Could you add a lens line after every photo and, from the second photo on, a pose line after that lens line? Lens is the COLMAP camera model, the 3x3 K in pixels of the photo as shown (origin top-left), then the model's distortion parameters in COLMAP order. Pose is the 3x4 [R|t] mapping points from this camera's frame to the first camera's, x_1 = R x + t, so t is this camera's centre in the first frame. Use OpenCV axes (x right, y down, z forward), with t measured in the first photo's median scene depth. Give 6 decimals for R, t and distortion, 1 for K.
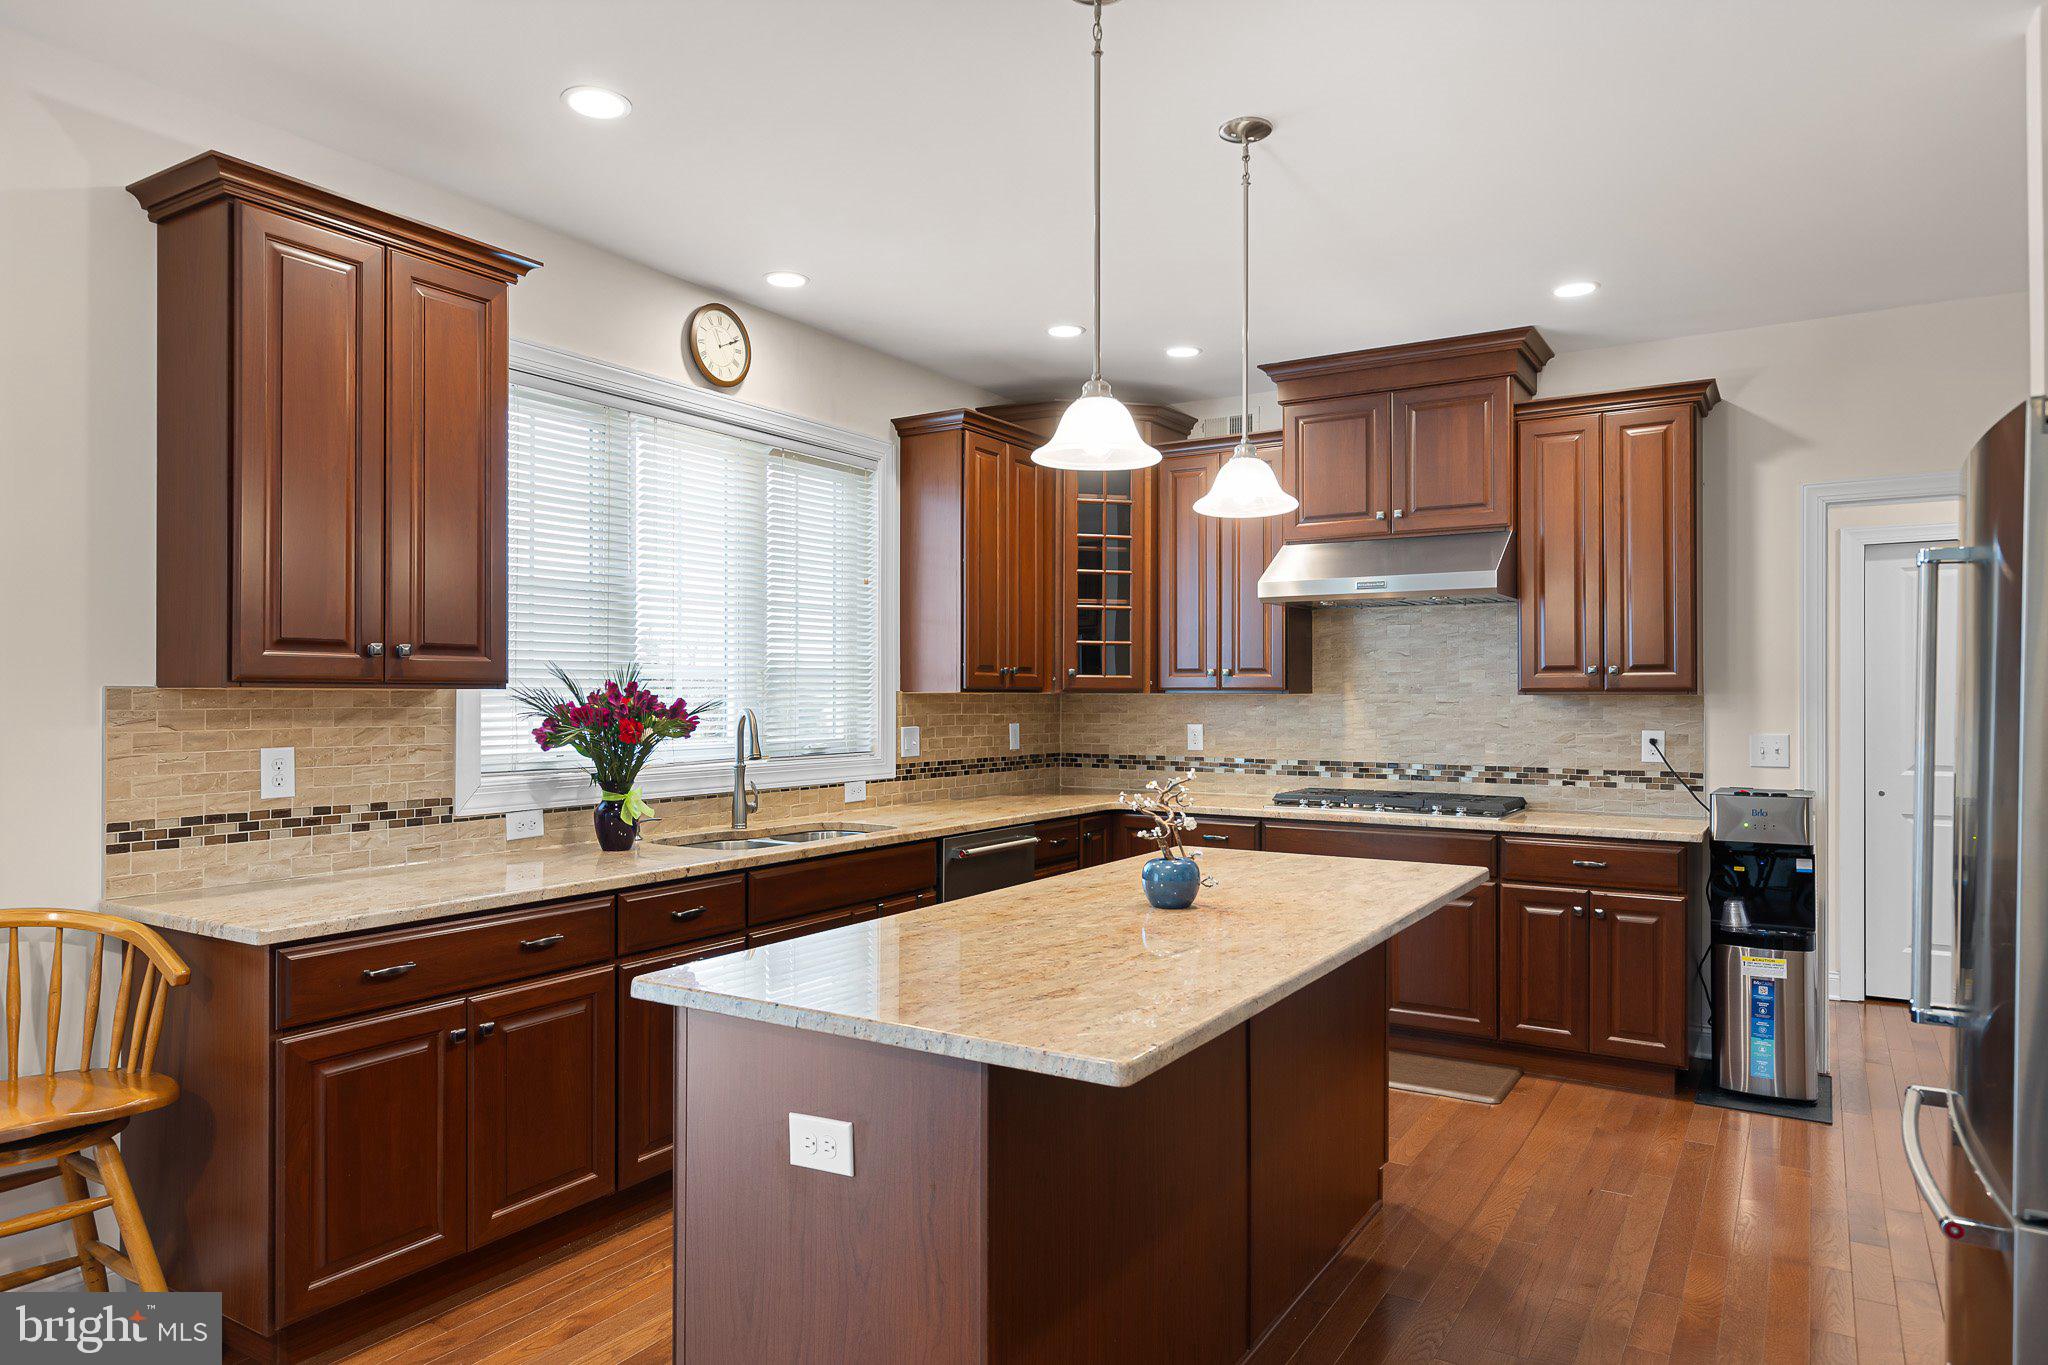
lens RADIAL K [[1270.8, 0, 970.7], [0, 1270.8, 691.5], [0, 0, 1]] dist [0.002104, 0.000429]
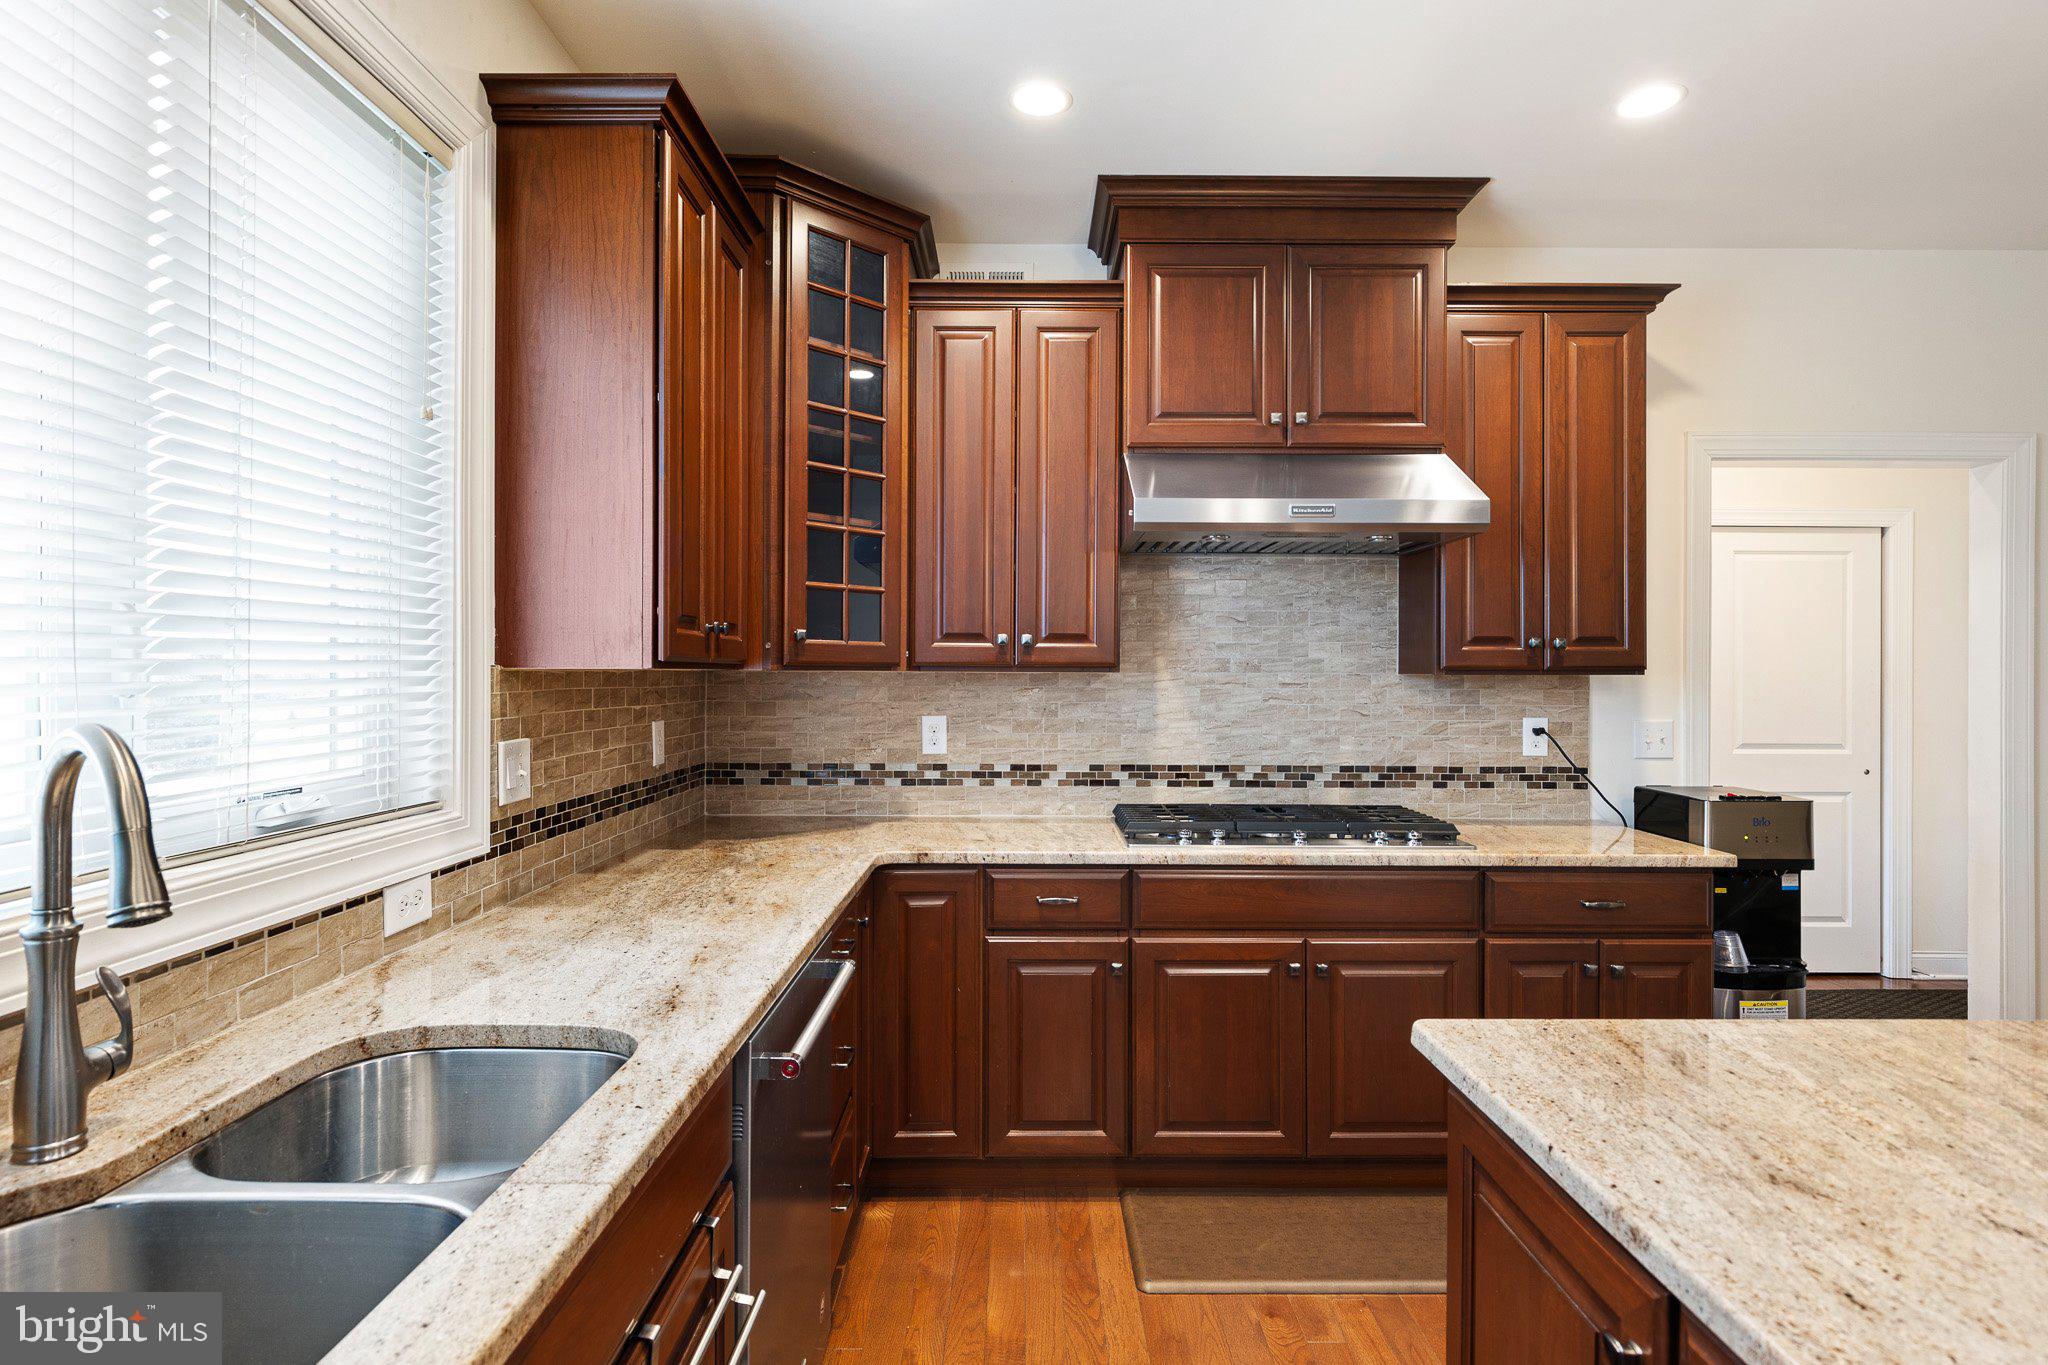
lens RADIAL K [[1058.0, 0, 1033.1], [0, 1058.0, 668.6], [0, 0, 1]] dist [0.000833, -0.000755]
pose [[0.828826, 0.003428, 0.559495, -0.108338], [-0.003808, 0.999993, -0.000487, 0.000331], [-0.559493, -0.001727, 0.828833, 0.556985]]
